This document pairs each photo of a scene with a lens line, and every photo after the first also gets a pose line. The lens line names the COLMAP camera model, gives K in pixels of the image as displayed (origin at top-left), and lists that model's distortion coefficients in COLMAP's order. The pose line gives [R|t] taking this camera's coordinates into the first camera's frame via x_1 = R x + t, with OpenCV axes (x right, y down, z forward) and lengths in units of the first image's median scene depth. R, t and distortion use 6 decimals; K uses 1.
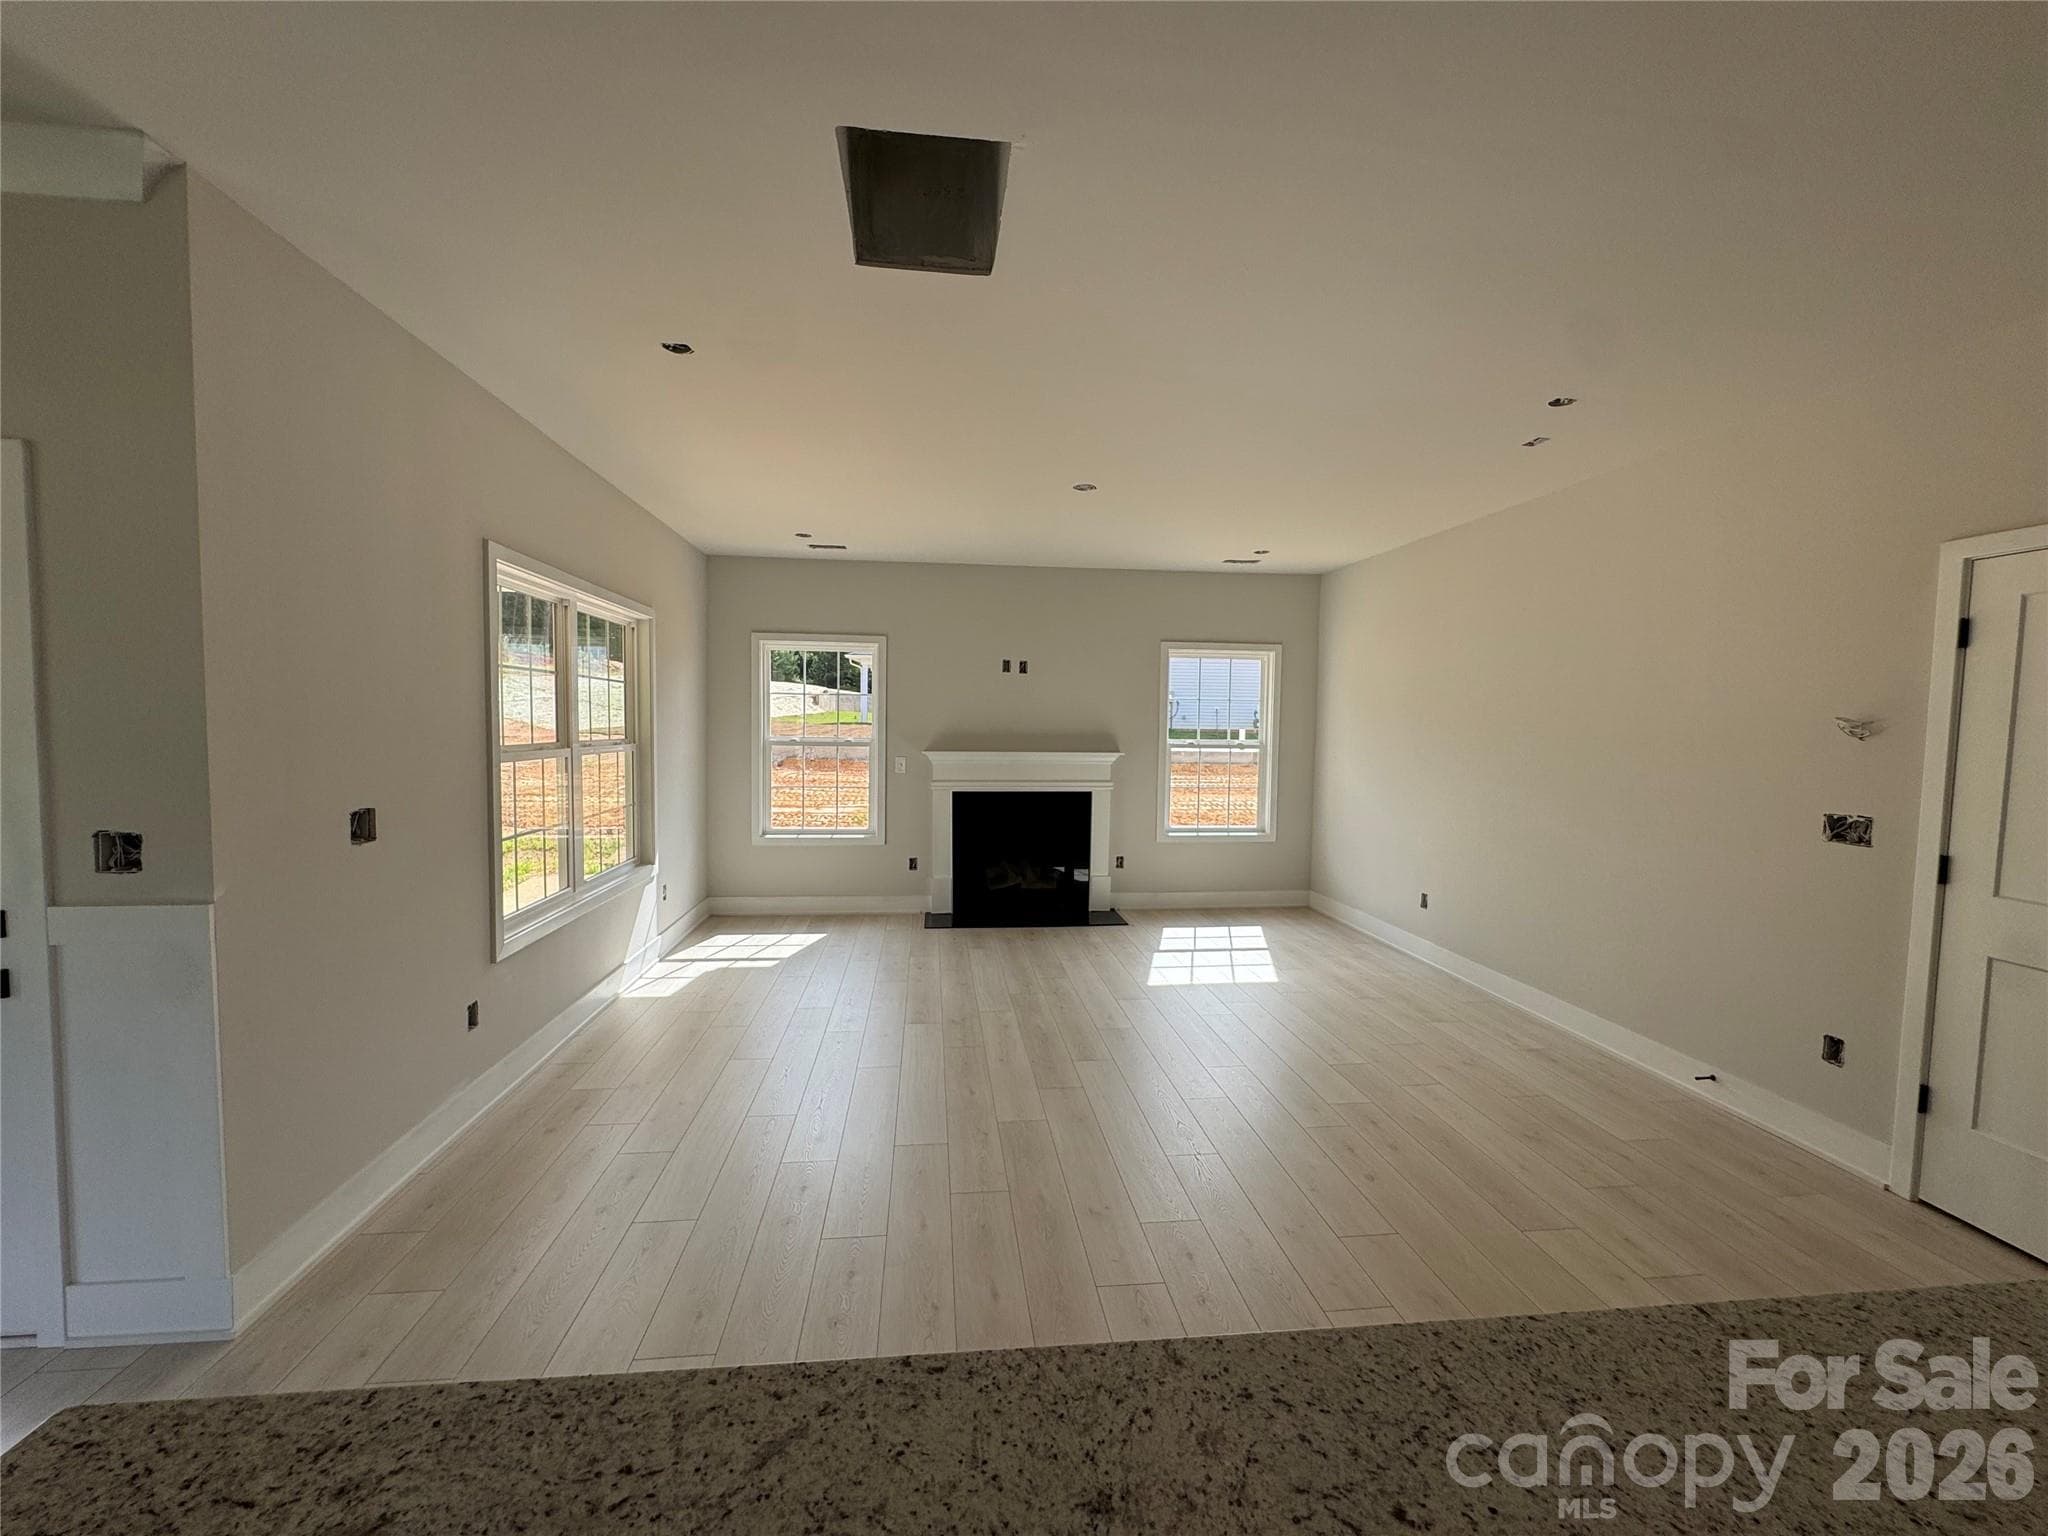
lens RADIAL K [[820.9, 0, 1024.0], [0, 820.9, 768.0], [0, 0, 1]] dist [0.000545, -0.000144]
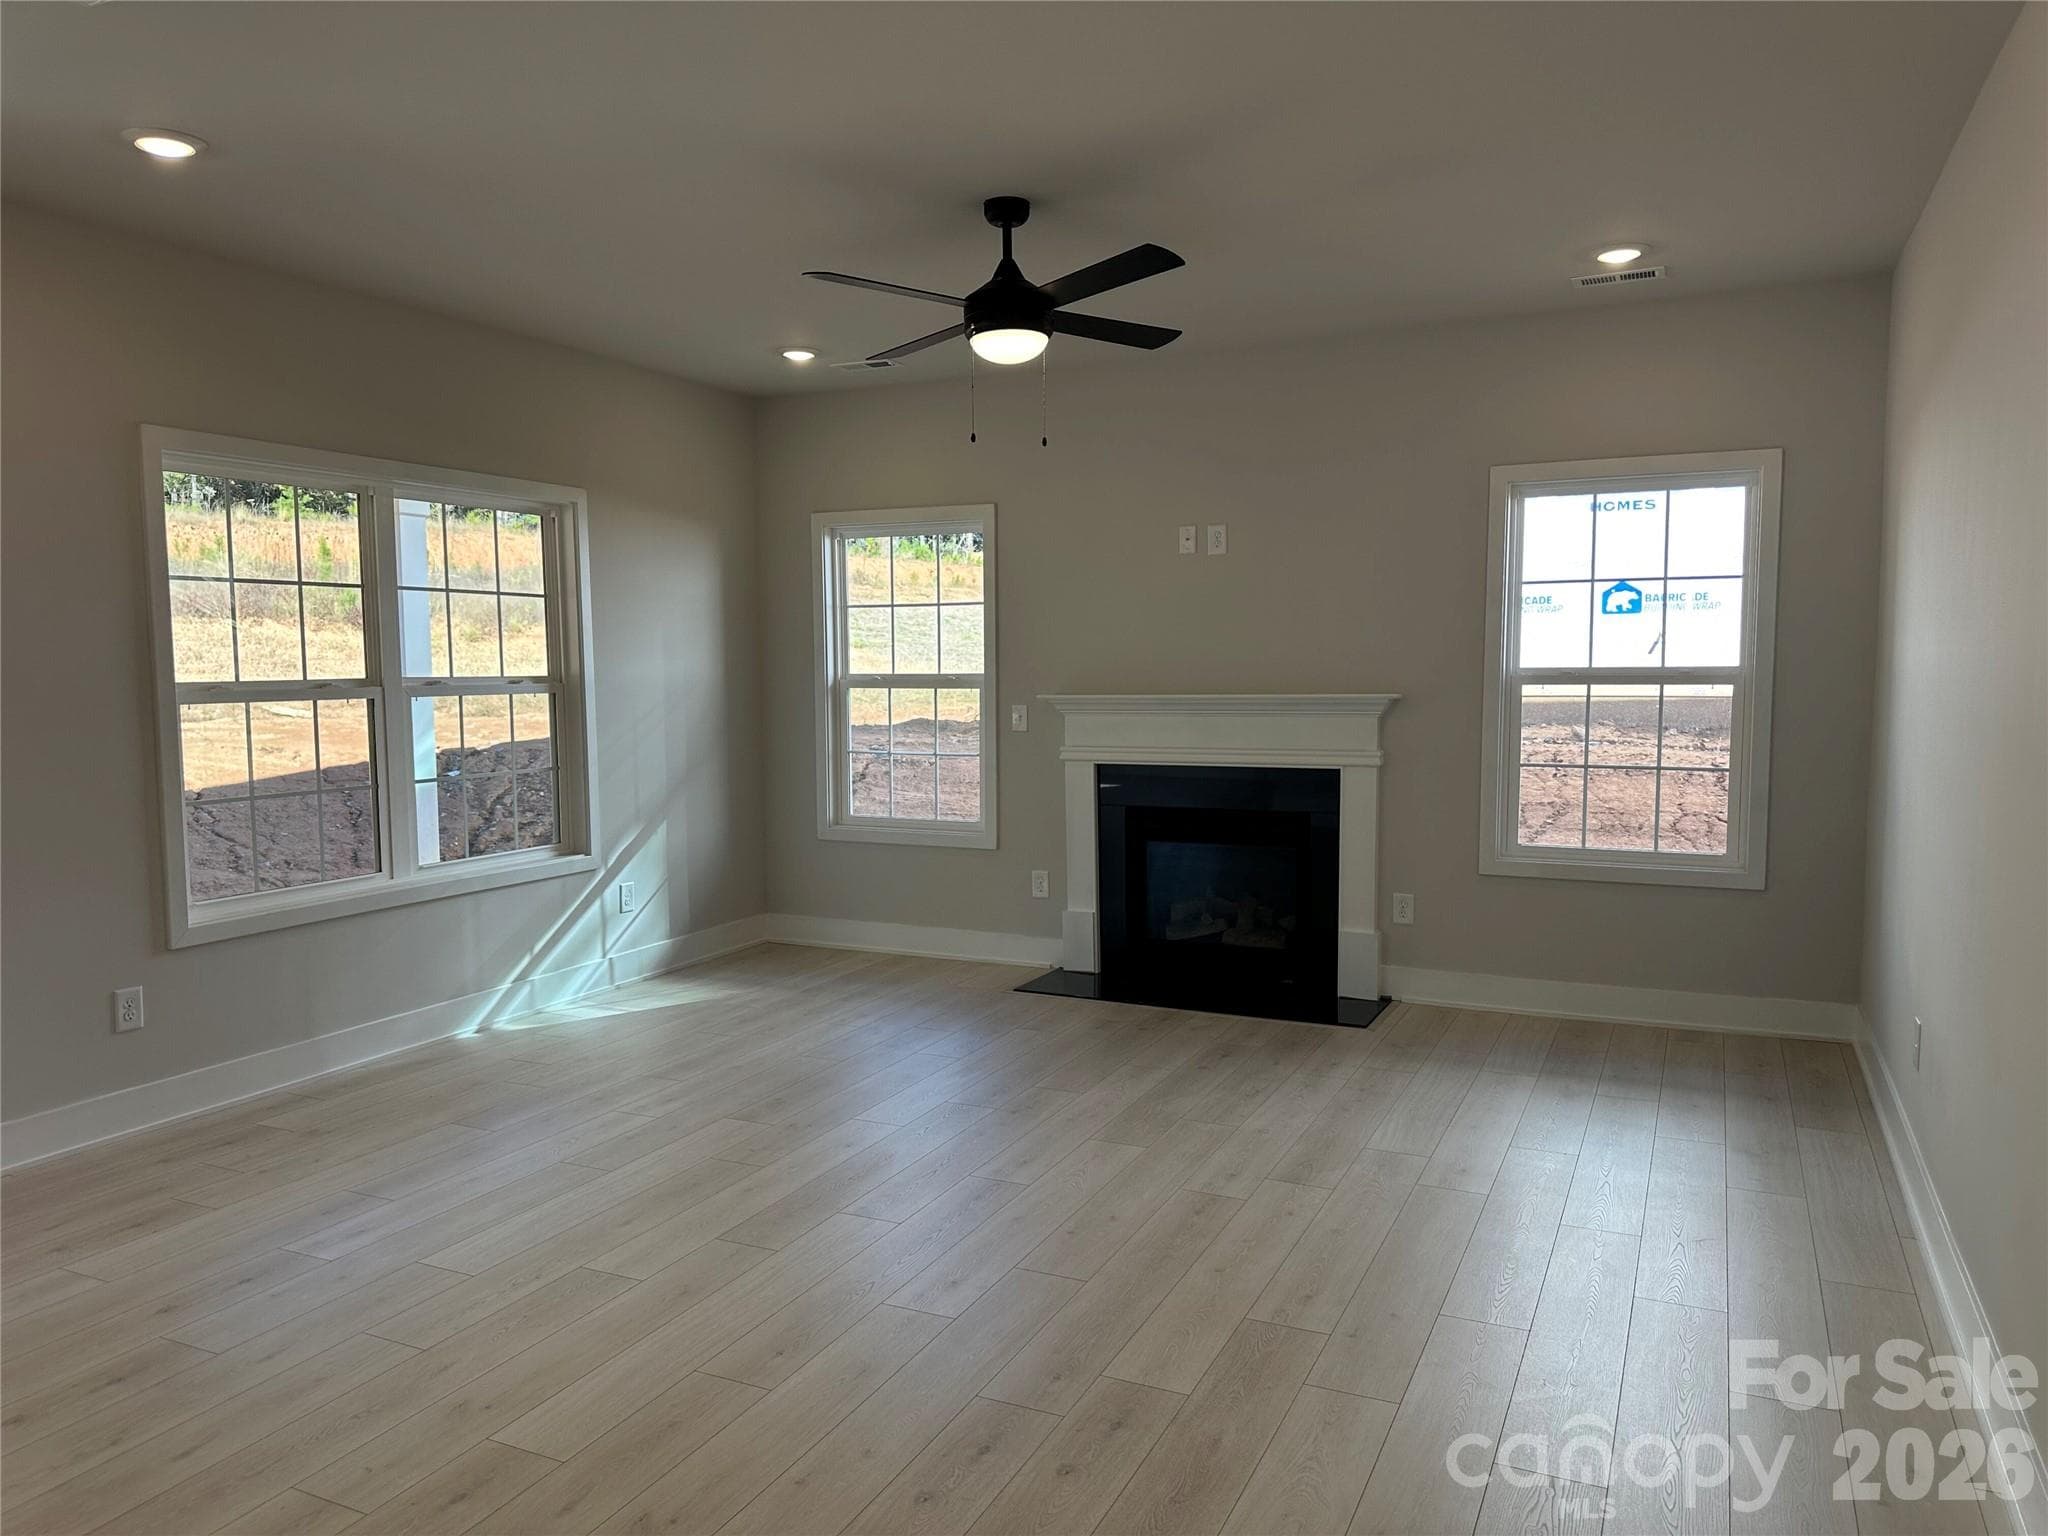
lens RADIAL K [[1453.1, 0, 1024.0], [0, 1453.1, 768.0], [0, 0, 1]] dist [0.049656, -0.000180]
pose [[0.844509, 0.022583, -0.535065, 0.415692], [-0.009397, 0.999582, 0.027356, 0.004750], [0.535459, -0.018074, 0.844368, 0.109932]]
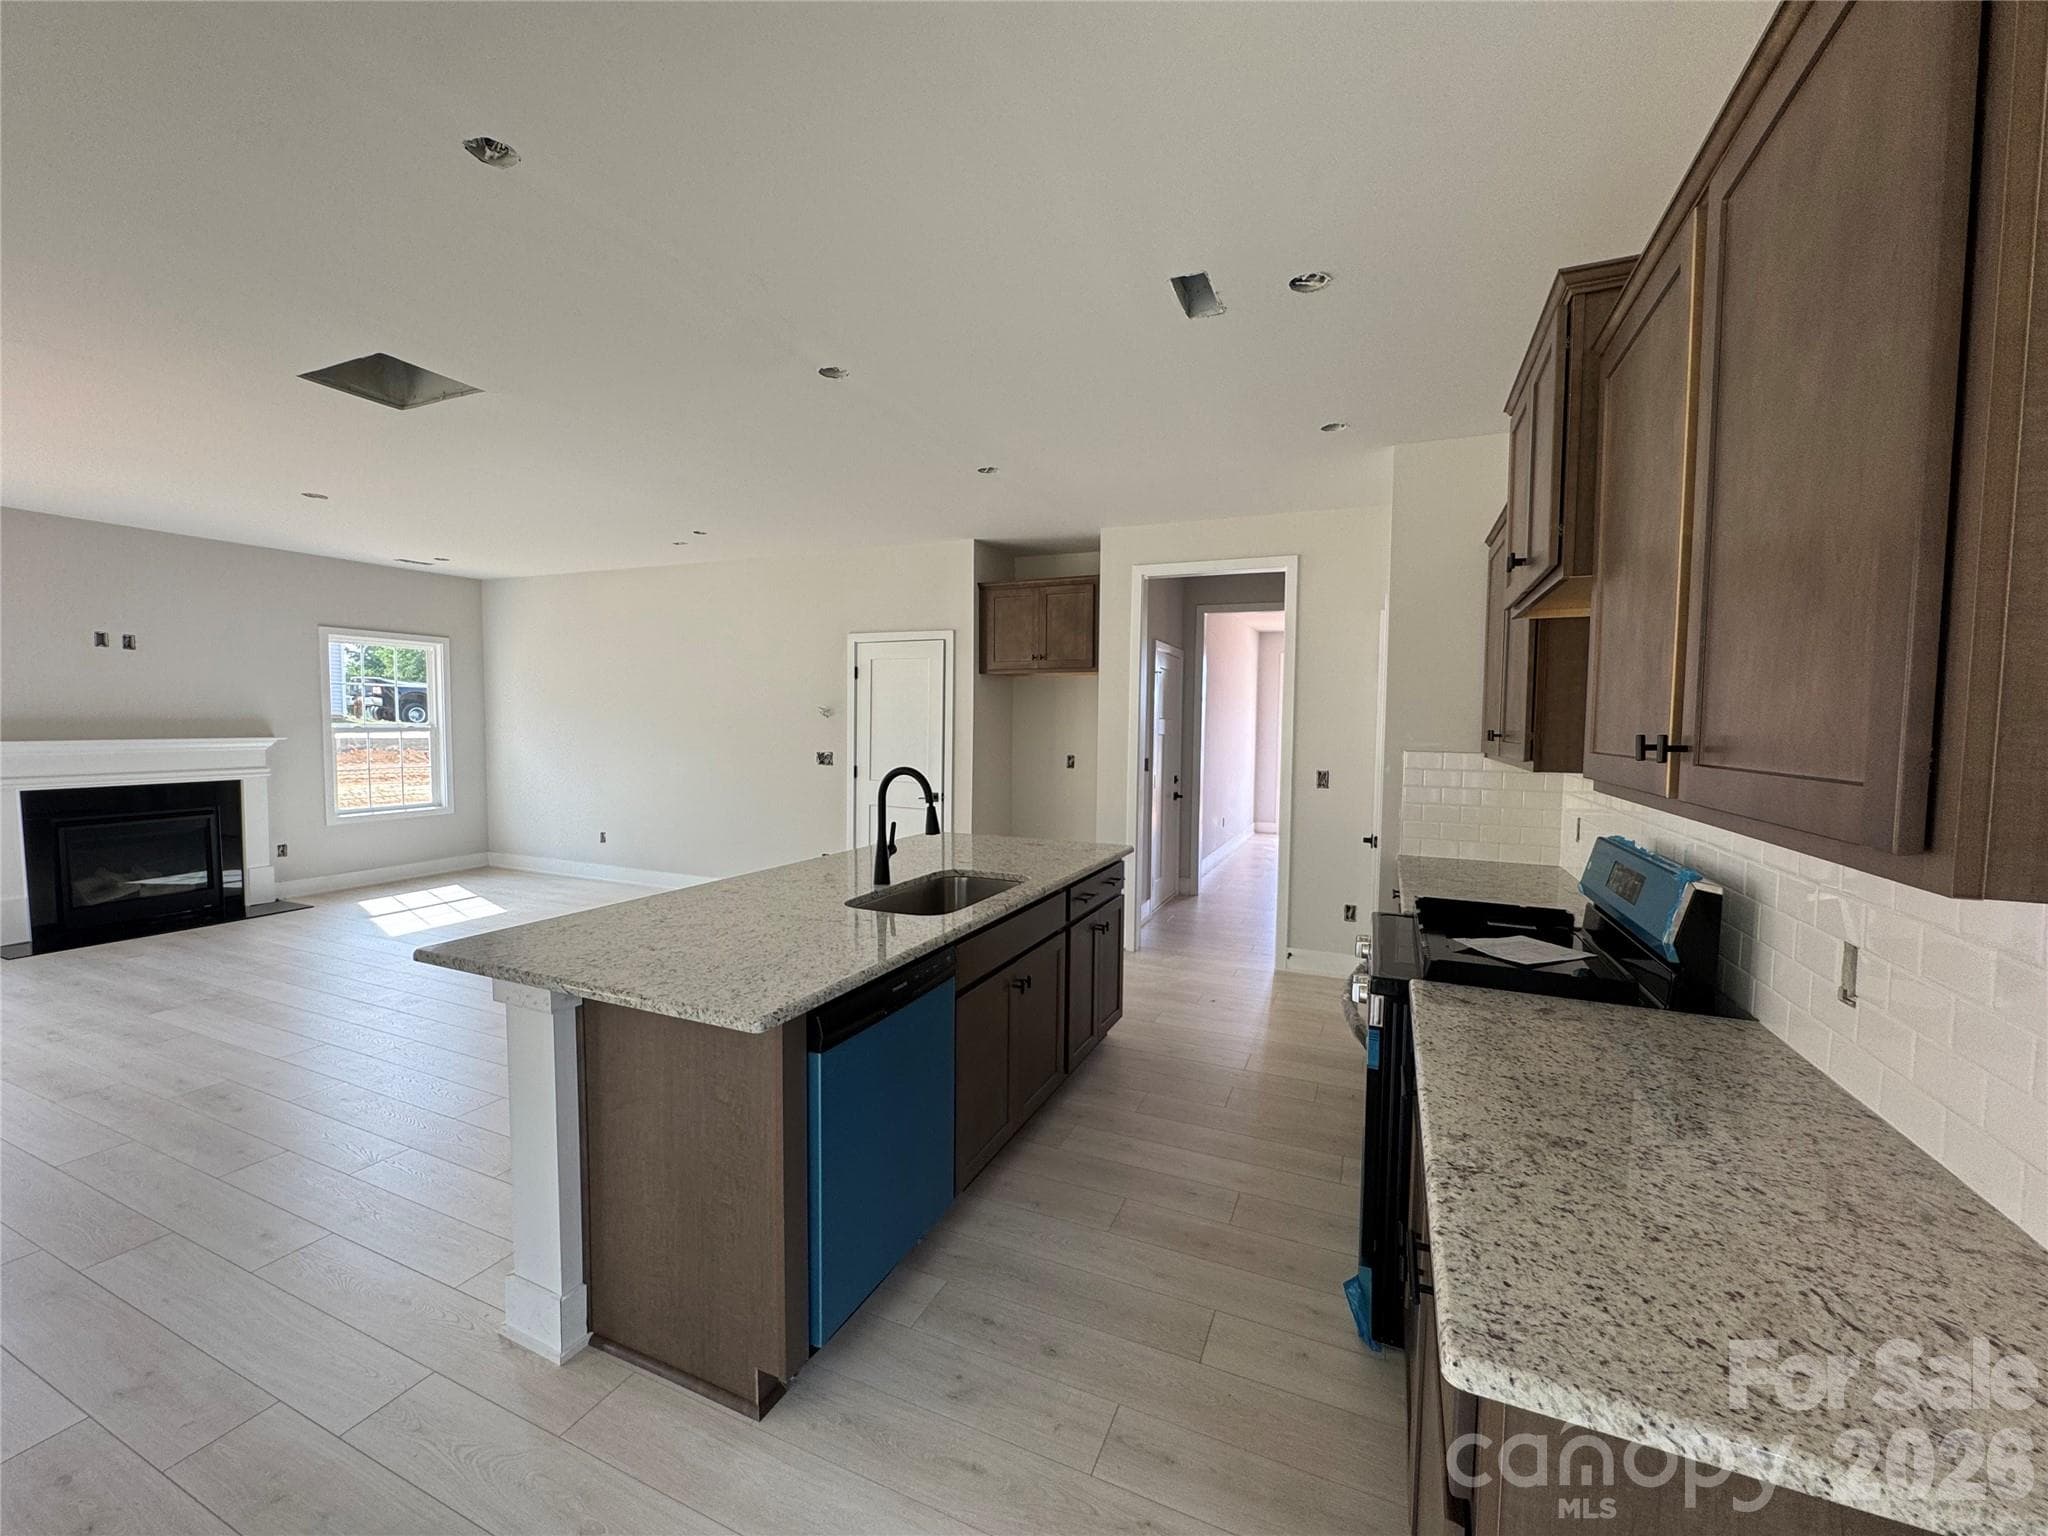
lens RADIAL K [[820.9, 0, 1024.0], [0, 820.9, 768.0], [0, 0, 1]] dist [0.000545, -0.000144]
pose [[0.498075, -0.058771, 0.865140, -0.289836], [0.042380, 0.998158, 0.043409, 0.012719], [-0.866098, 0.015044, 0.499648, -0.255507]]
